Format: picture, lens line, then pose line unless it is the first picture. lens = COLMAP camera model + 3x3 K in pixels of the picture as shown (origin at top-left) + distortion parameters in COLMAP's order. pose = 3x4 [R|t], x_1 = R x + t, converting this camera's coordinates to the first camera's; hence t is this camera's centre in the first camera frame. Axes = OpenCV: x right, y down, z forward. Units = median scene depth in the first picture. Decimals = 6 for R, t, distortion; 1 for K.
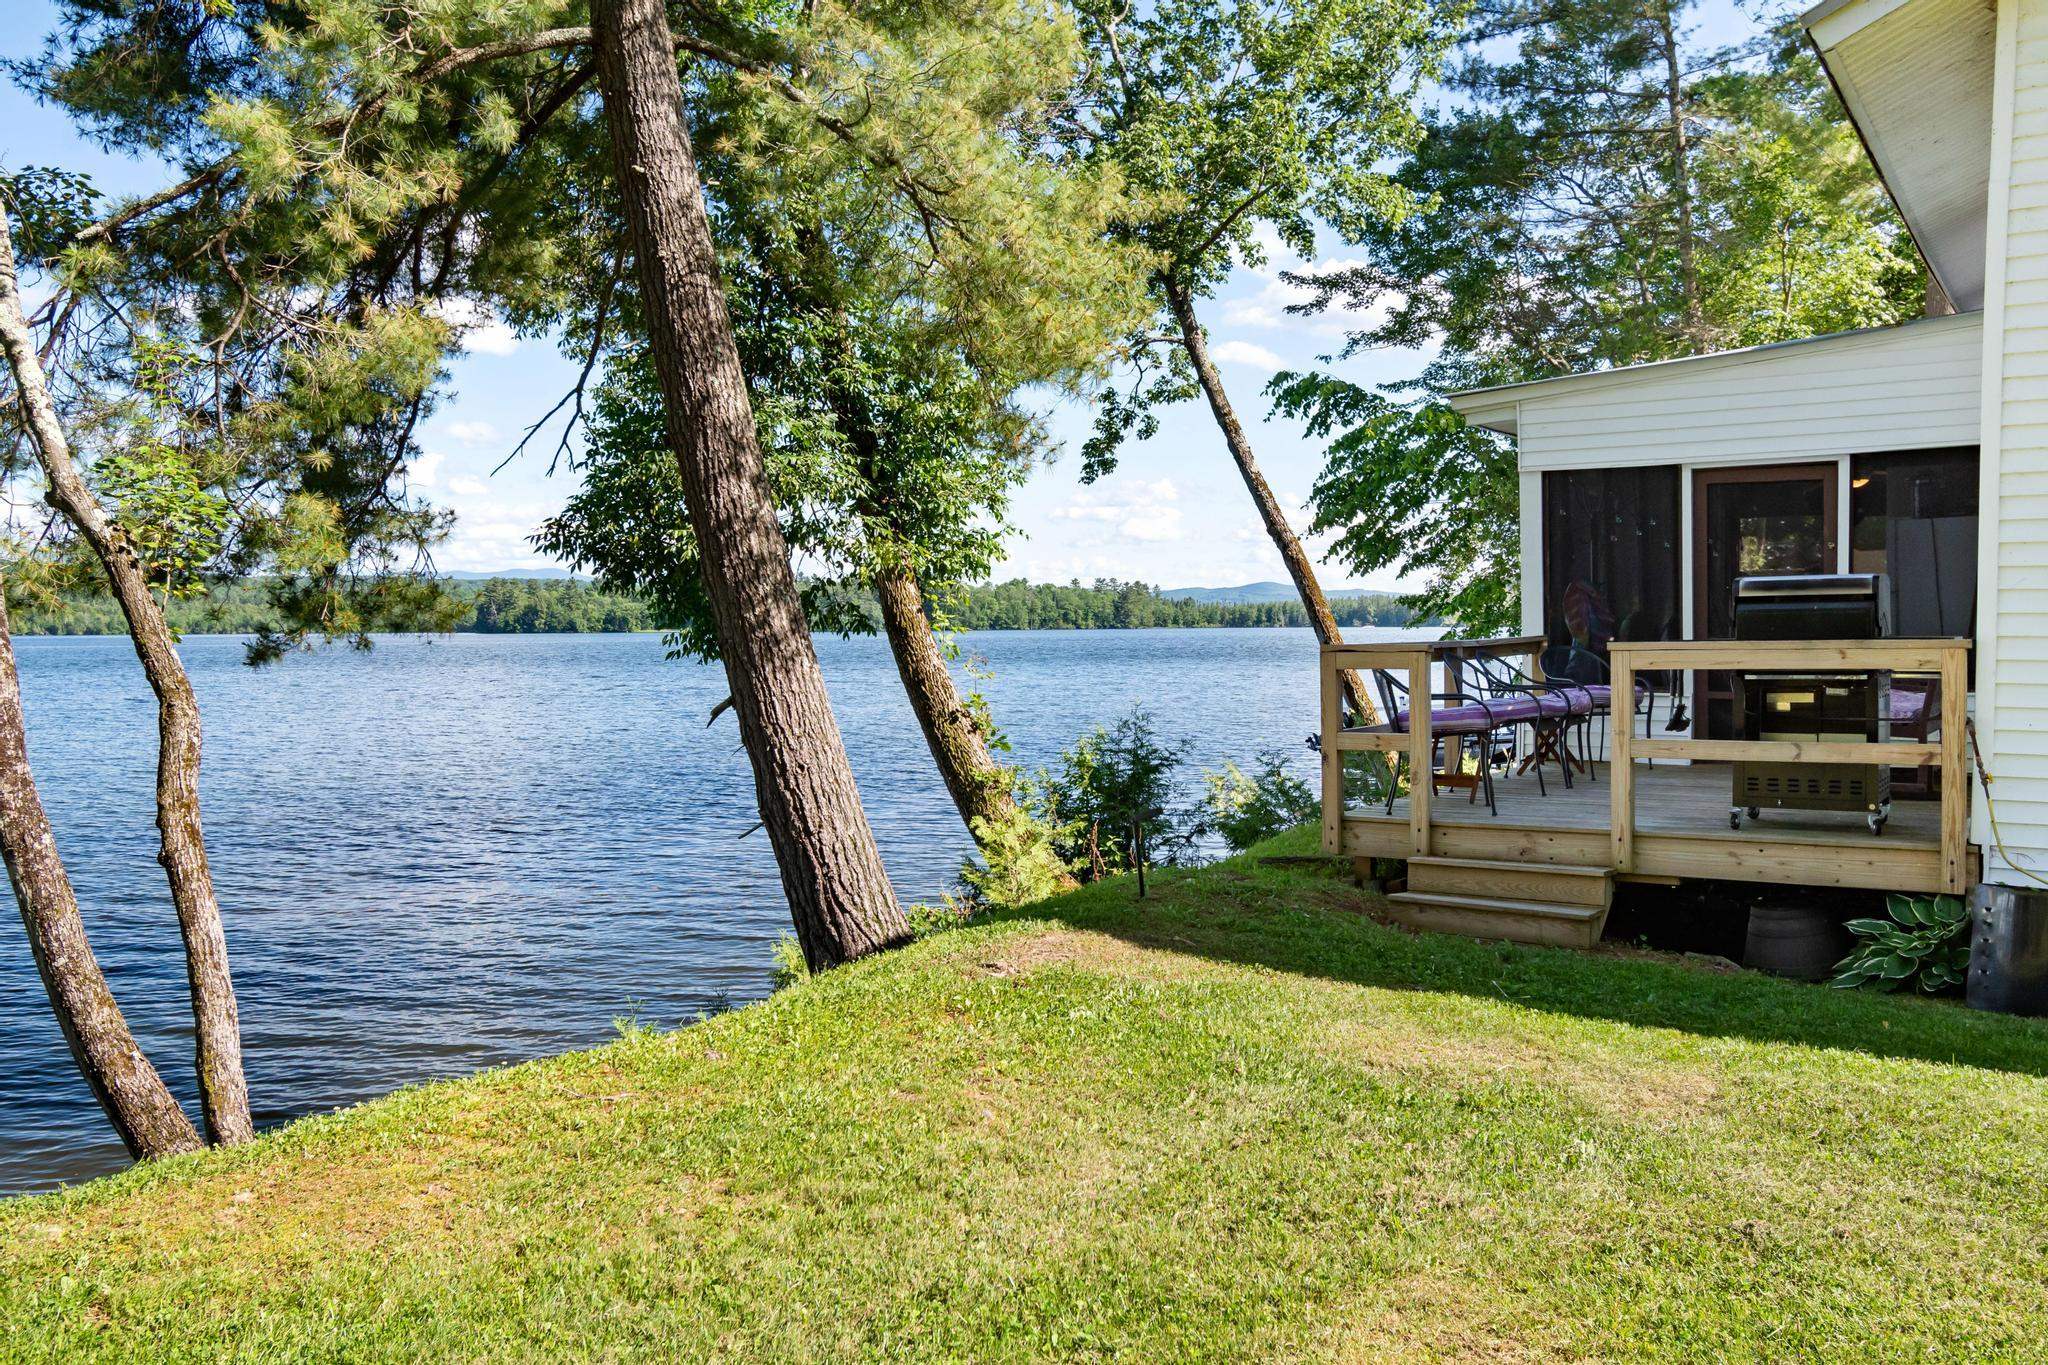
lens RADIAL K [[1683.5, 0, 1035.1], [0, 1683.5, 684.9], [0, 0, 1]] dist [0.000912, 0.001130]
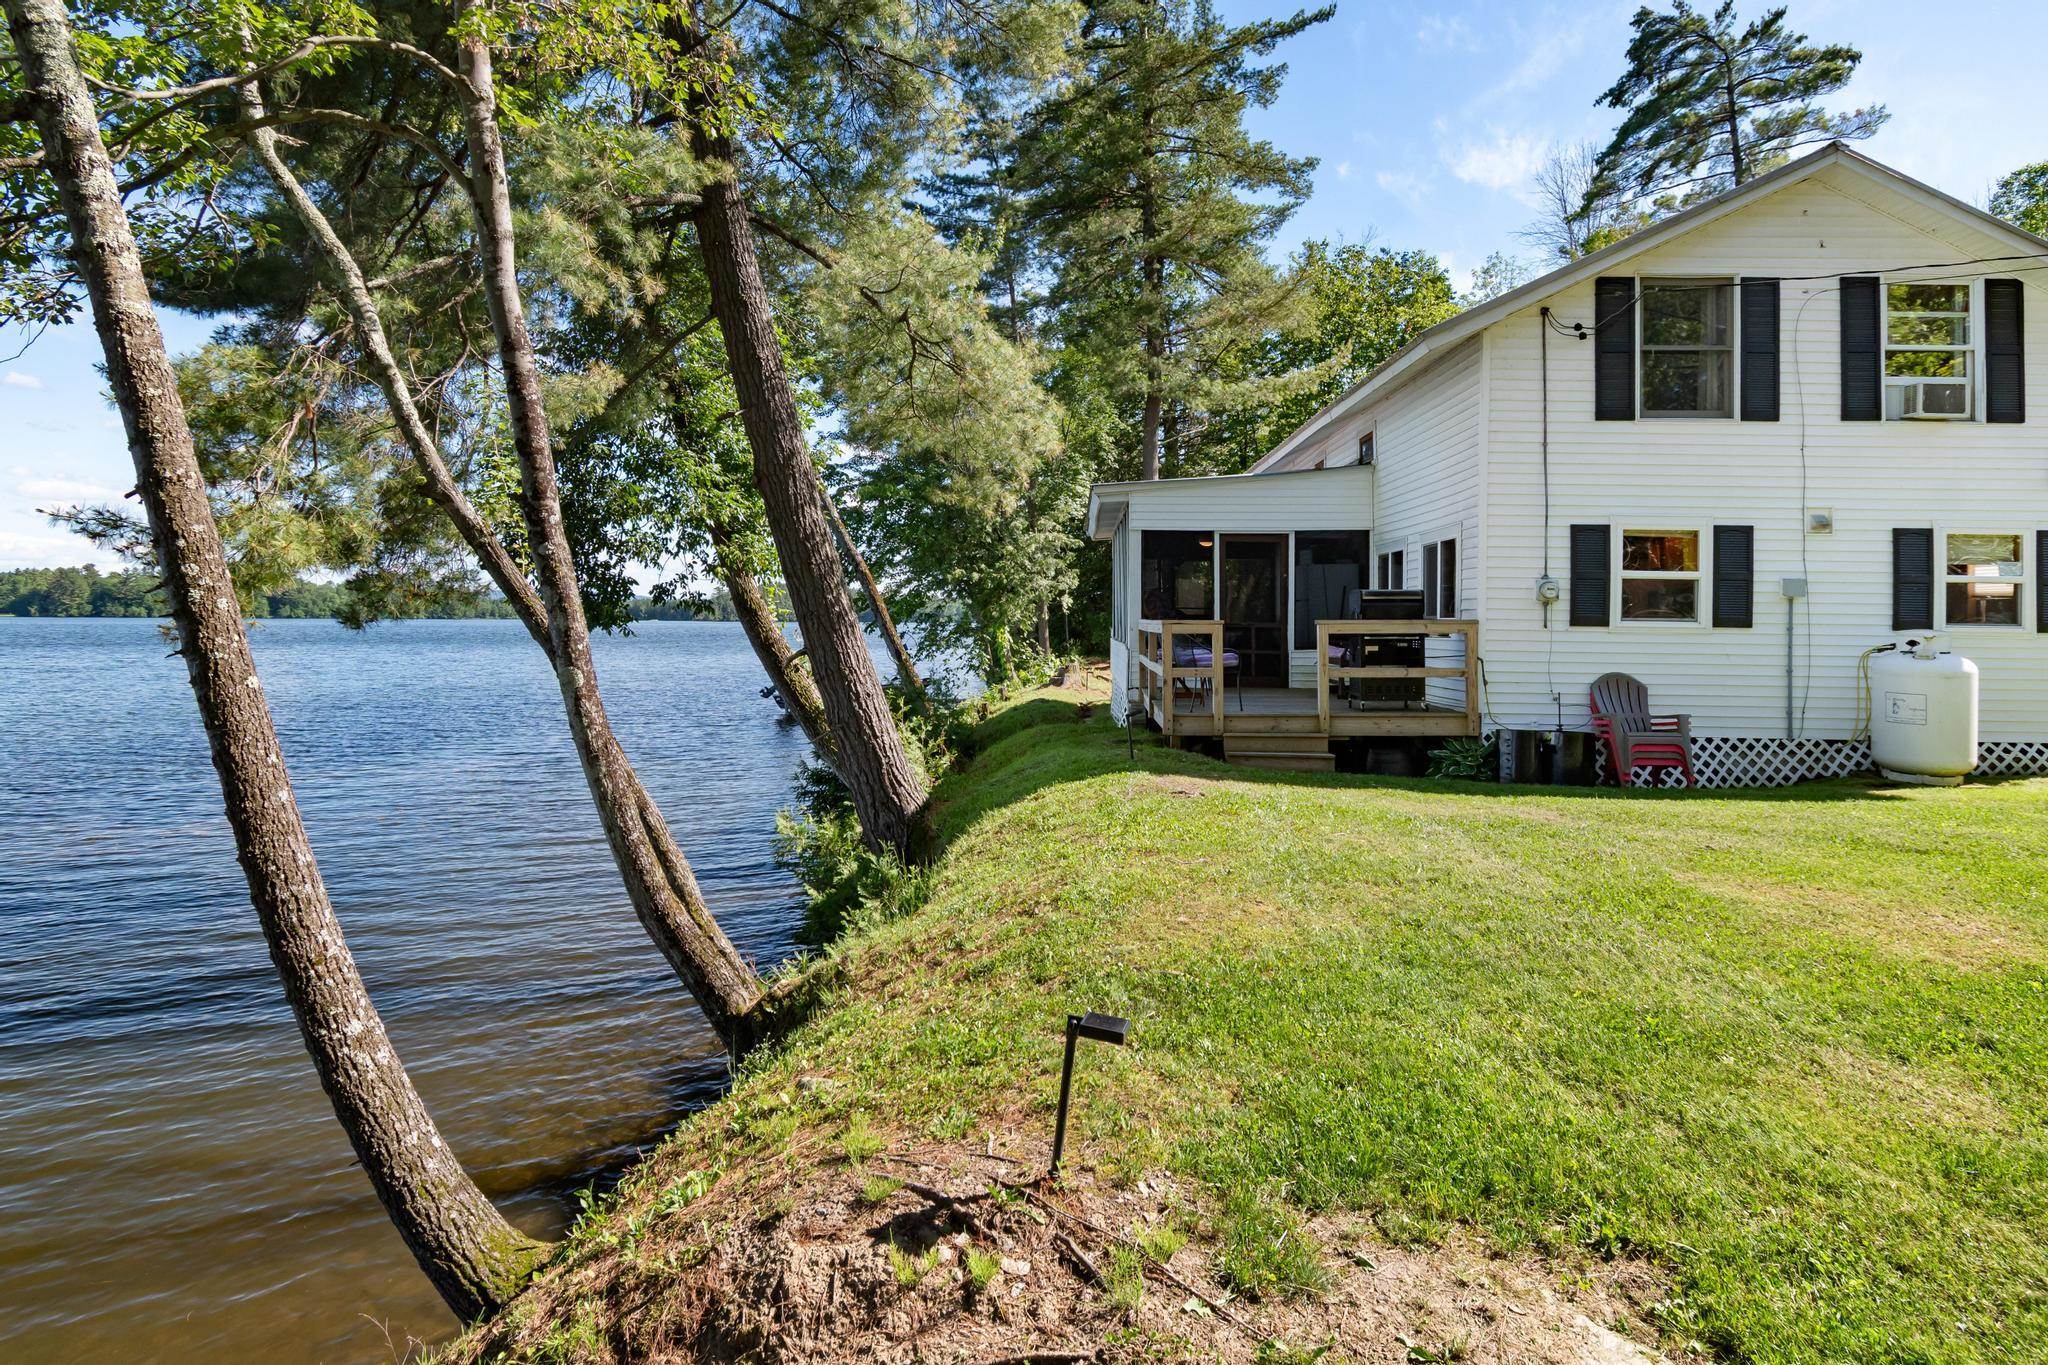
lens RADIAL K [[1094.6, 0, 1045.3], [0, 1094.6, 610.0], [0, 0, 1]] dist [-0.000128, -0.000012]
pose [[0.853424, 0.019052, 0.520870, -0.233255], [0.004335, 0.999038, -0.043645, 0.006669], [-0.521200, 0.039506, 0.852520, 0.019528]]
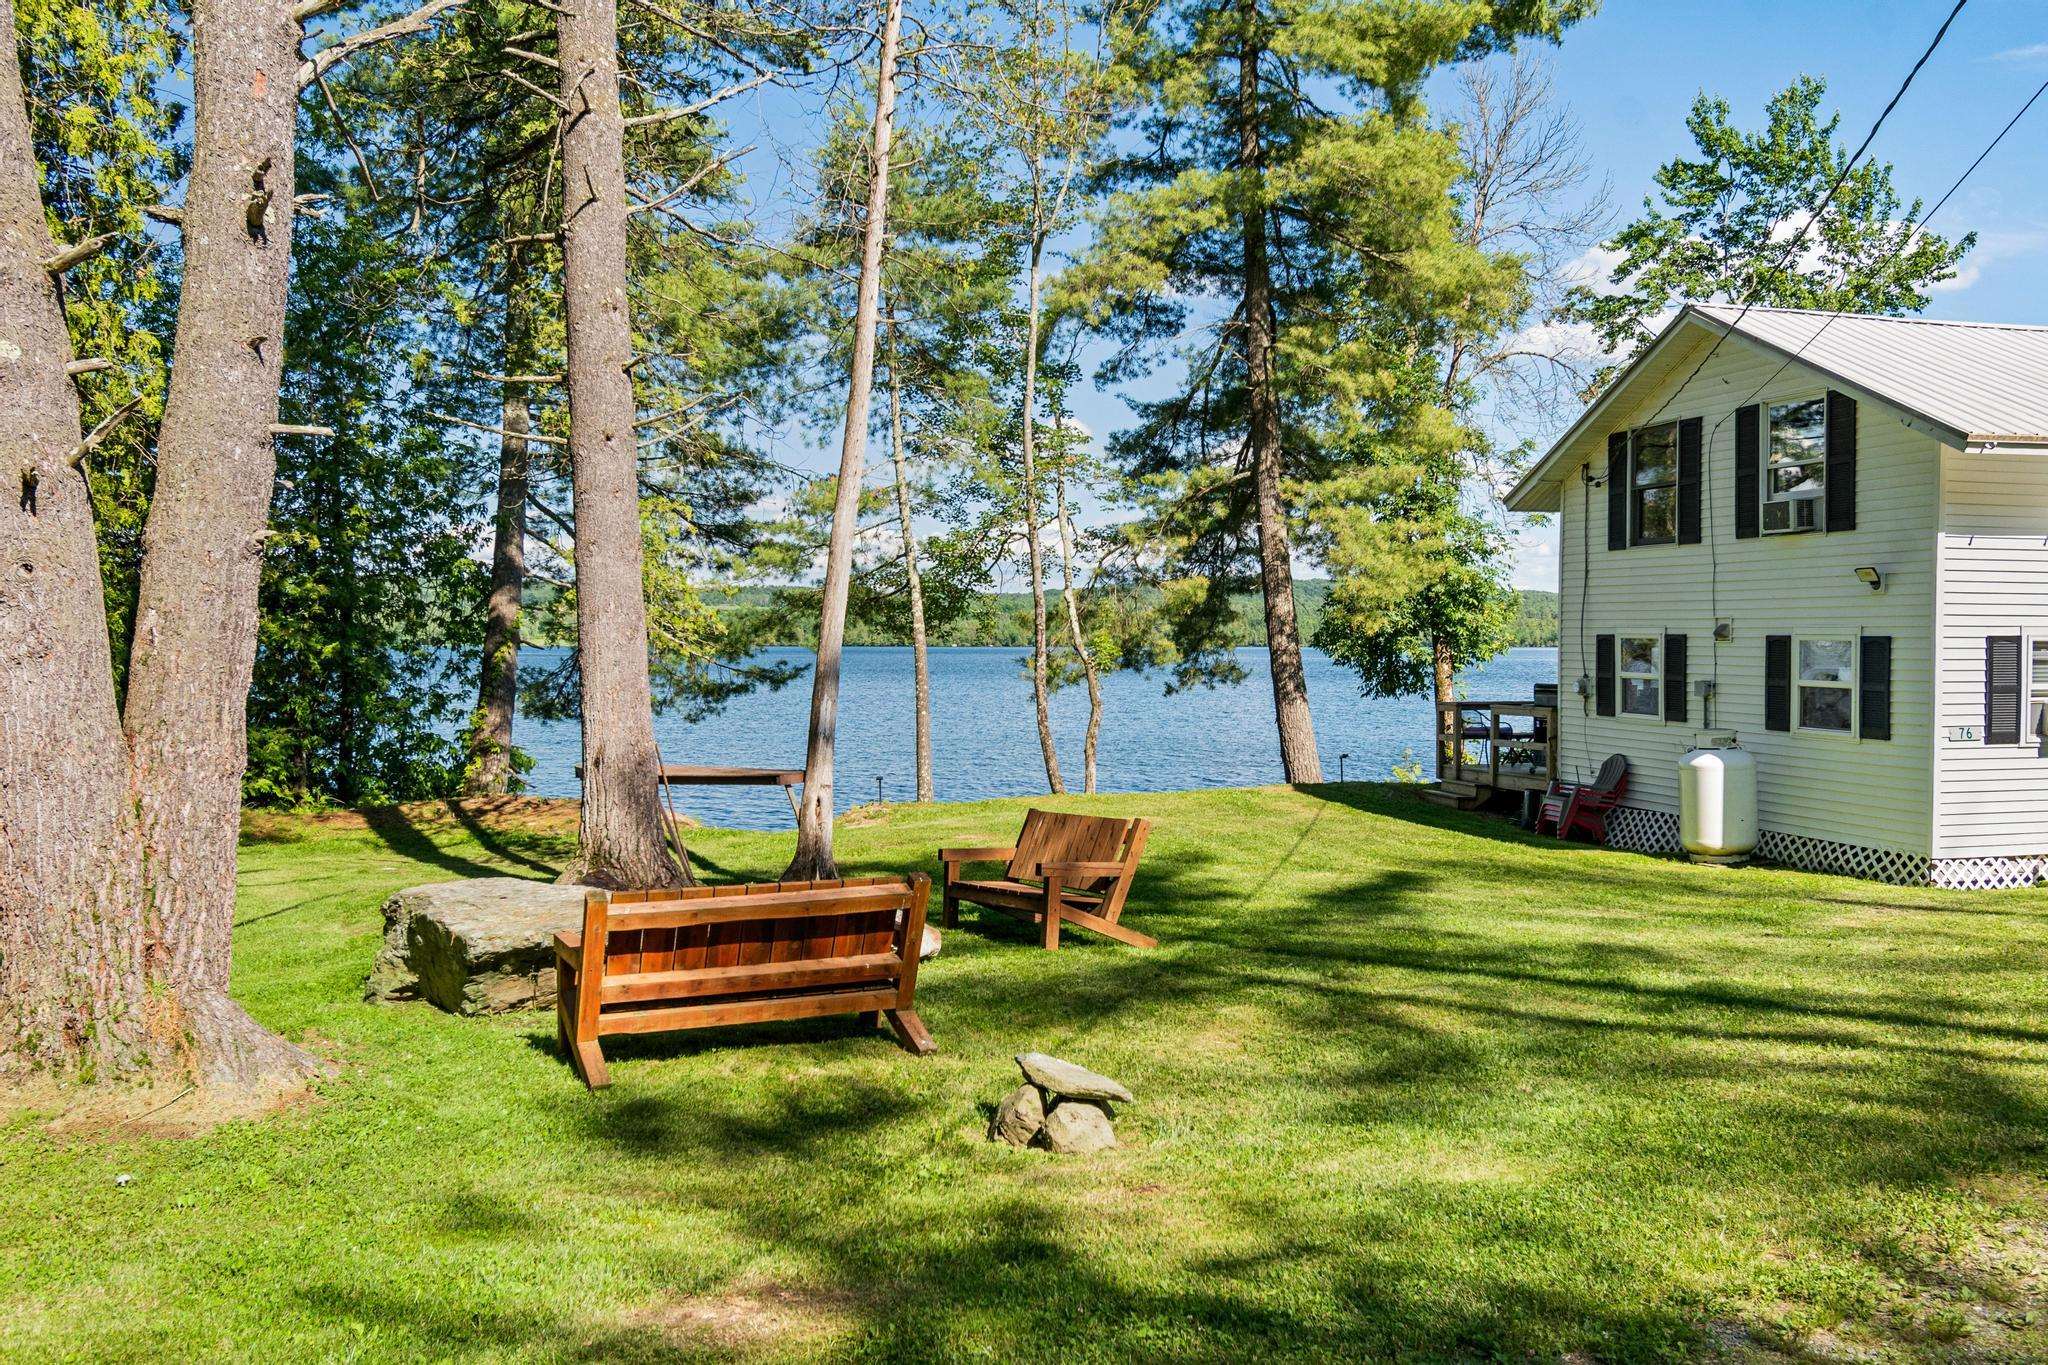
lens RADIAL K [[1683.5, 0, 1035.1], [0, 1683.5, 684.9], [0, 0, 1]] dist [0.000912, 0.001130]
pose [[0.738038, 0.026303, -0.674246, 0.637205], [-0.030976, 0.999507, 0.005085, -0.018878], [0.674047, 0.017133, 0.738490, -0.605894]]
